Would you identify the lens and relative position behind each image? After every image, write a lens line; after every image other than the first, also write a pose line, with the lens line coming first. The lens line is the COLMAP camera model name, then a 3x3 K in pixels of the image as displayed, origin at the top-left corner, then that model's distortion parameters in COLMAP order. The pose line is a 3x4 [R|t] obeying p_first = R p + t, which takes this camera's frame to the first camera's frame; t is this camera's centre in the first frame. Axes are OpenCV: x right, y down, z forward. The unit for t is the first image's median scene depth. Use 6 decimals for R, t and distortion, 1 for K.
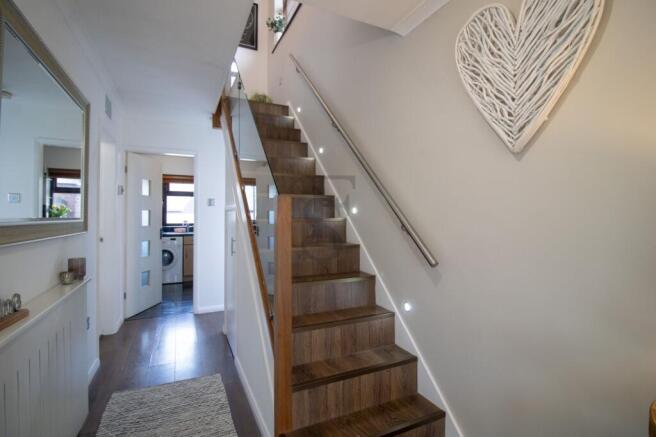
lens RADIAL K [[317.1, 0, 327.9], [0, 317.1, 215.7], [0, 0, 1]] dist [-0.018590, 0.000159]
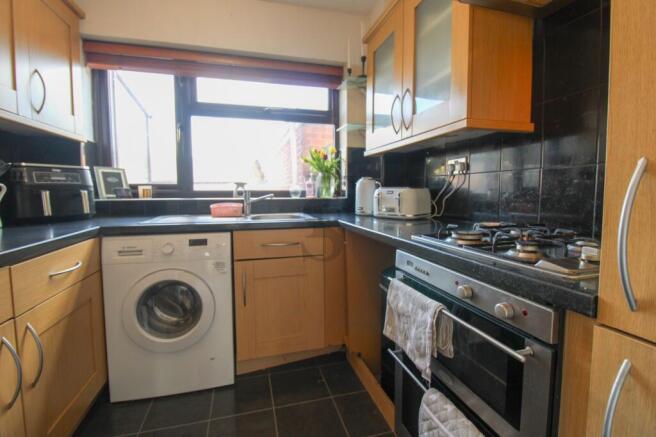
lens RADIAL K [[317.1, 0, 330.2], [0, 317.1, 218.8], [0, 0, 1]] dist [-0.018590, 0.000159]
pose [[0.985192, 0.009593, -0.171184, -0.317273], [0.004834, 0.996482, 0.083663, 0.029134], [0.171384, -0.083251, 0.981681, 0.725822]]
